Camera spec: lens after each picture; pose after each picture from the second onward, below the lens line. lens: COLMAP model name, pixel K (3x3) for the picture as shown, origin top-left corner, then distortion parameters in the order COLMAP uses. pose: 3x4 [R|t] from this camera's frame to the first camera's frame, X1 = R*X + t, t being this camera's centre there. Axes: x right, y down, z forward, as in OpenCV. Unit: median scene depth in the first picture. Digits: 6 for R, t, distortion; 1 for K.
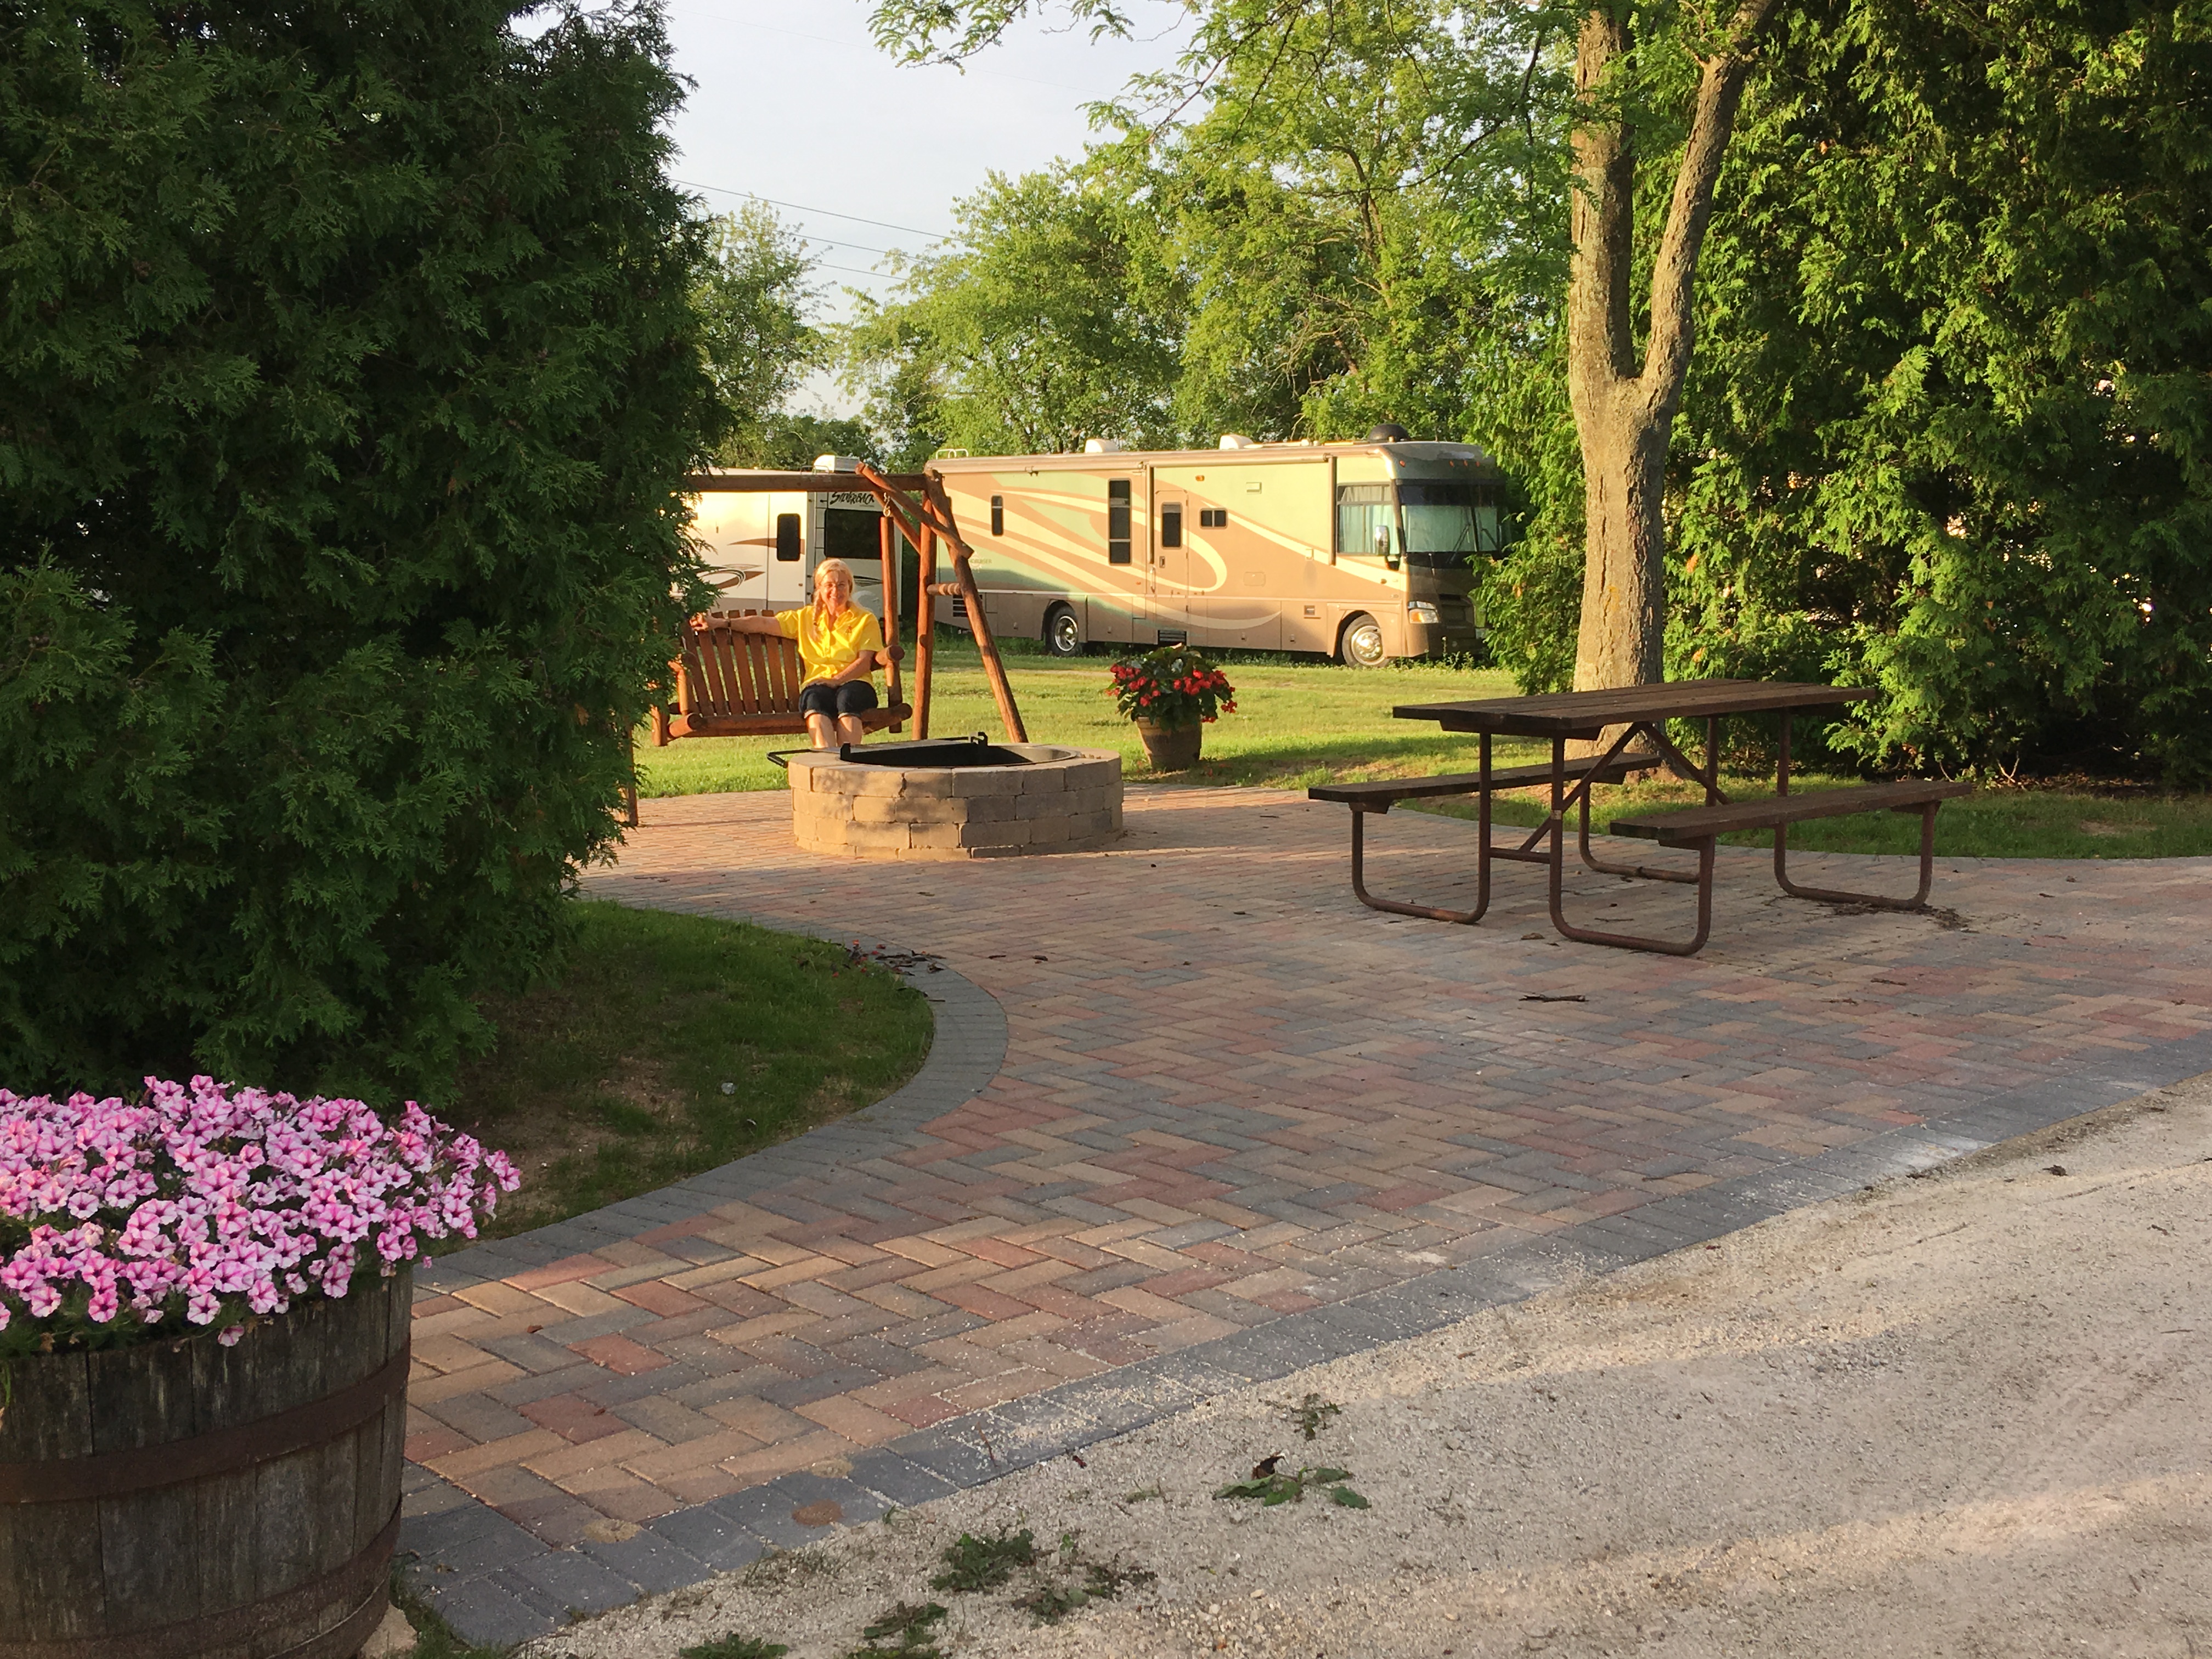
lens RADIAL K [[2481.3, 0, 1105.1], [0, 2481.3, 829.1], [0, 0, 1]] dist [0.104077, -0.032020]
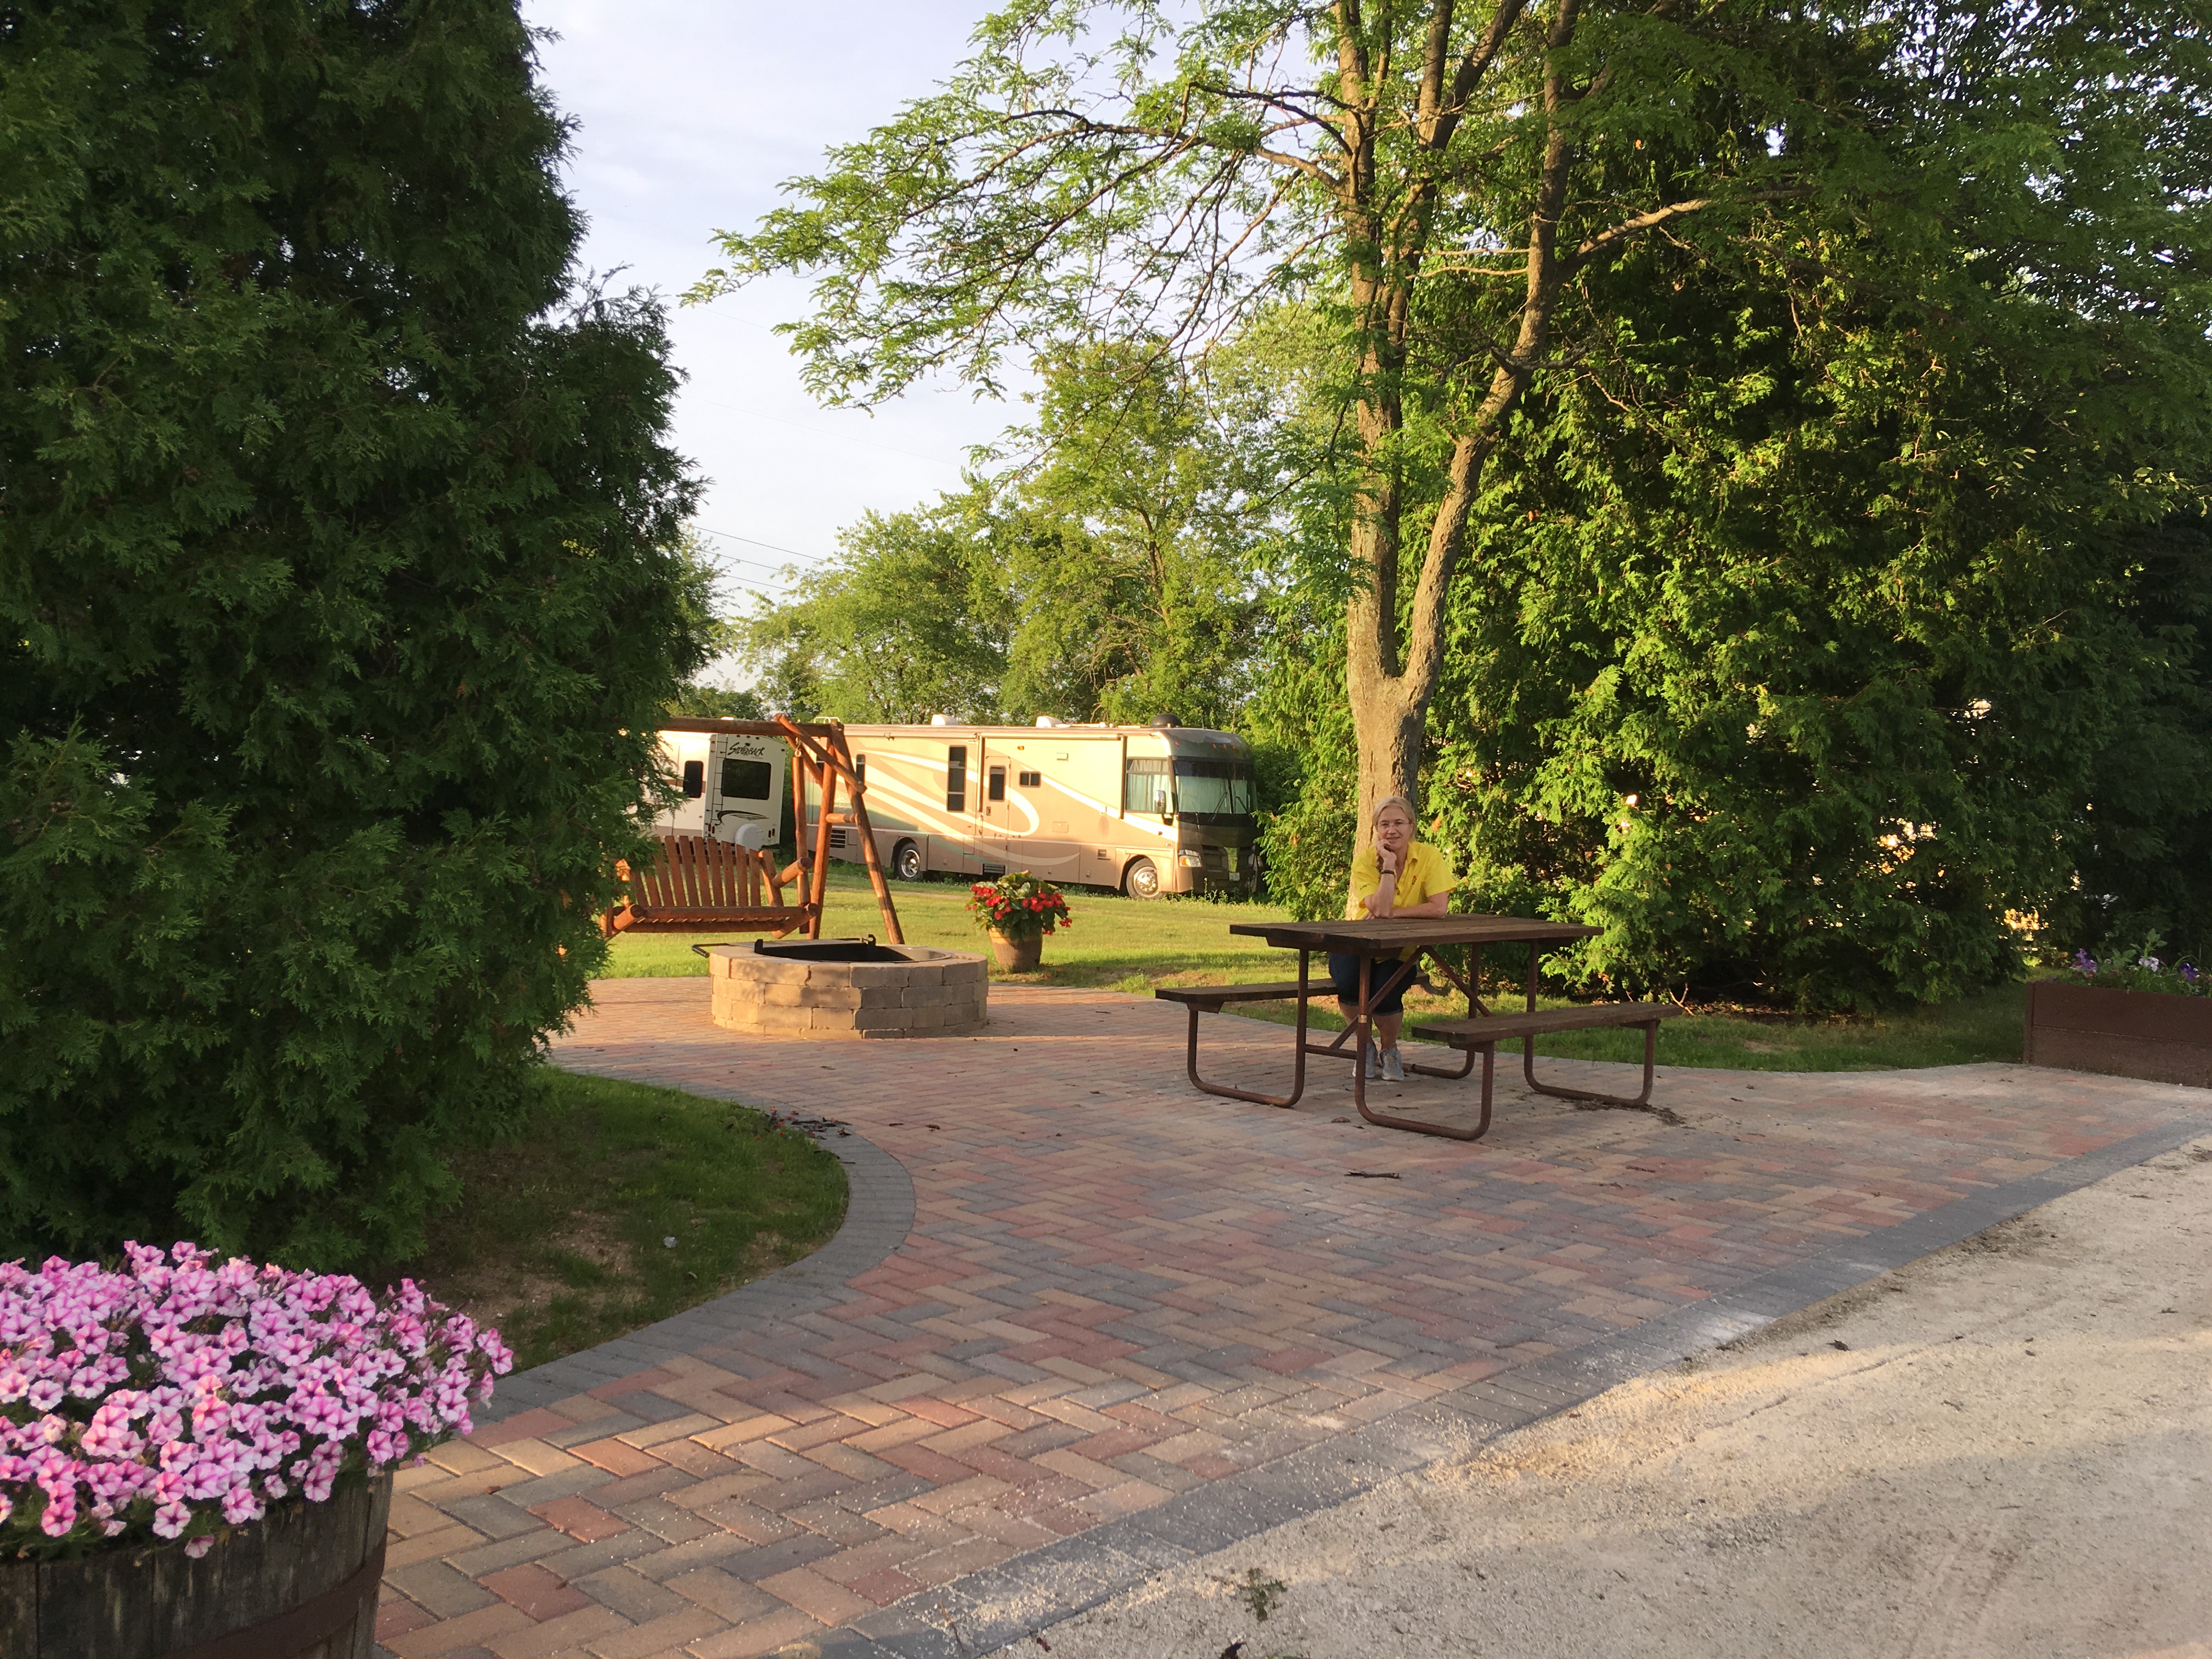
lens RADIAL K [[1837.3, 0, 1075.7], [0, 1837.3, 831.7], [0, 0, 1]] dist [0.112478, -0.144751]
pose [[0.994697, 0.043536, 0.093178, -0.043837], [-0.033806, 0.994048, -0.103569, 0.001208], [-0.097132, 0.099870, 0.990248, 0.112010]]
